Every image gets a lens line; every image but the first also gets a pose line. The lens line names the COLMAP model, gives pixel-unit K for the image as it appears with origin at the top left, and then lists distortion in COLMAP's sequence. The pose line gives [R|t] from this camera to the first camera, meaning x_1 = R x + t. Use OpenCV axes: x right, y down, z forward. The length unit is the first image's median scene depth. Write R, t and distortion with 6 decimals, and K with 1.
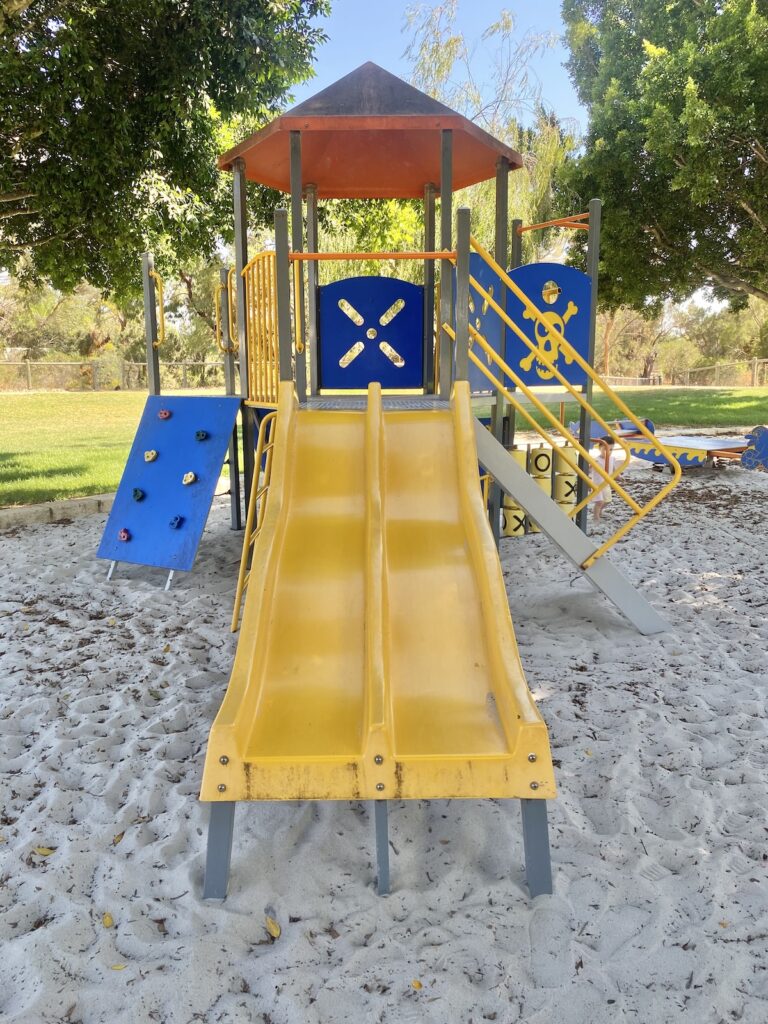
lens RADIAL K [[806.3, 0, 384.0], [0, 806.3, 512.0], [0, 0, 1]] dist [0.004863, -0.001281]
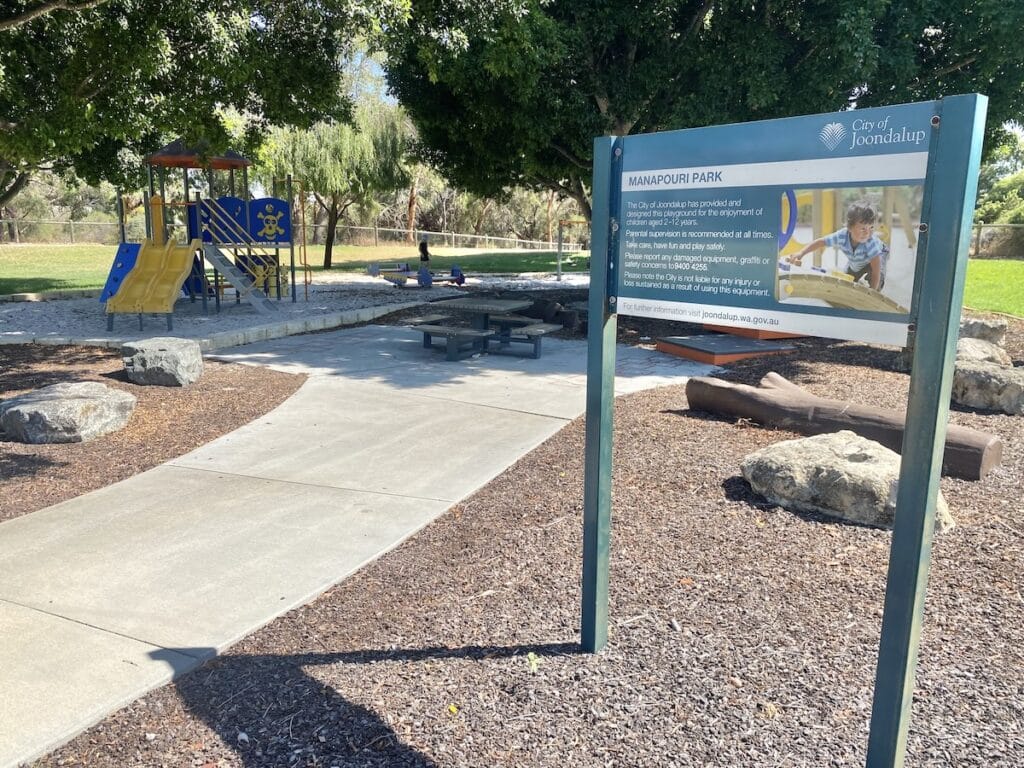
lens RADIAL K [[806.3, 0, 512.0], [0, 806.3, 384.0], [0, 0, 1]] dist [0.004863, -0.001281]
pose [[0.996441, 0.005154, 0.084134, 0.307726], [-0.006008, 0.999933, 0.009908, 0.113431], [-0.084077, -0.010378, 0.996405, -0.698506]]
